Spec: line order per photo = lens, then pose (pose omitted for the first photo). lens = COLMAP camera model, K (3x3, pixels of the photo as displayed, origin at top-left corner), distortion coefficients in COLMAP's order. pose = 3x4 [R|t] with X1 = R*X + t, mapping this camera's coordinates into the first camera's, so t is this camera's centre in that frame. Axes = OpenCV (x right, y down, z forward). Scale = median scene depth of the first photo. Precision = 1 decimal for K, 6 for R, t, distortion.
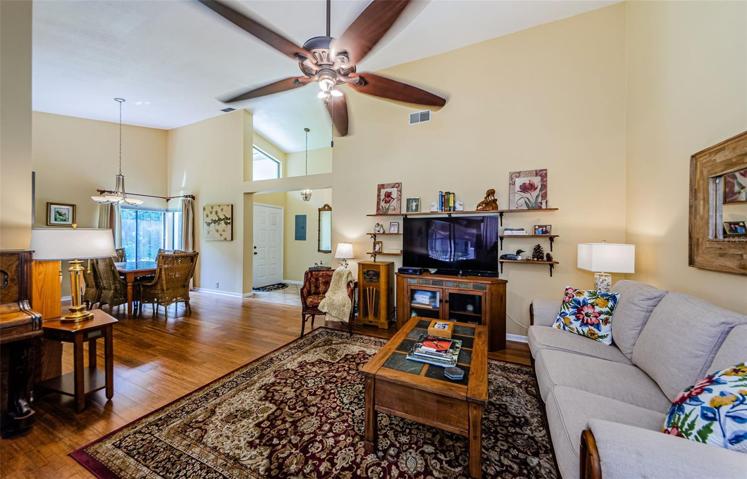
lens RADIAL K [[258.9, 0, 375.5], [0, 258.9, 239.6], [0, 0, 1]] dist [0.014198, -0.000988]
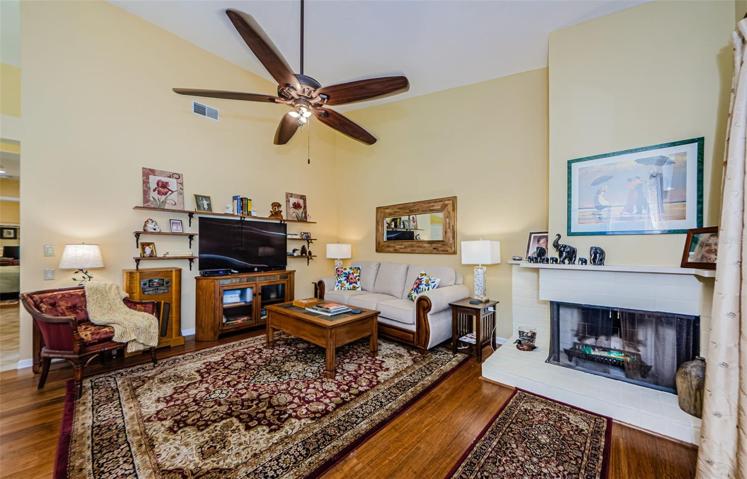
lens RADIAL K [[258.9, 0, 374.5], [0, 258.9, 245.9], [0, 0, 1]] dist [0.014198, -0.000988]
pose [[0.311824, 0.001201, 0.950139, -0.835353], [0.006667, 0.999972, -0.003452, 0.040362], [-0.950117, 0.007411, 0.311807, 0.188148]]
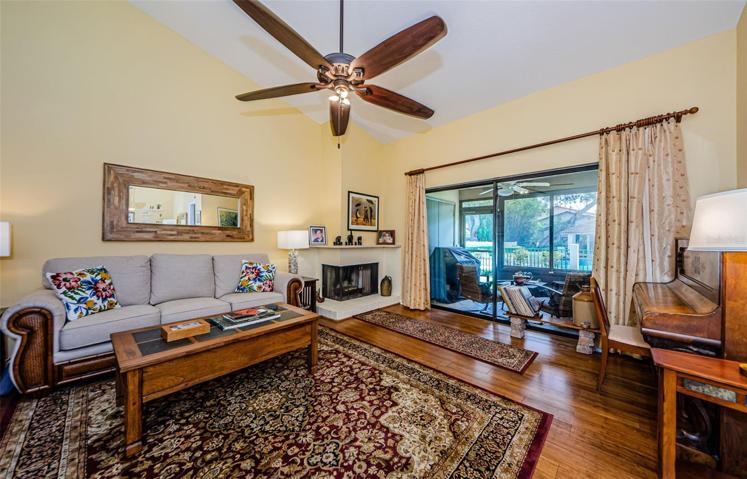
lens RADIAL K [[258.9, 0, 367.5], [0, 258.9, 239.0], [0, 0, 1]] dist [0.014198, -0.000988]
pose [[-0.937922, -0.017760, 0.346392, -0.475808], [-0.015684, 0.999838, 0.008795, 0.045031], [-0.346492, 0.002816, -0.938049, 1.373413]]
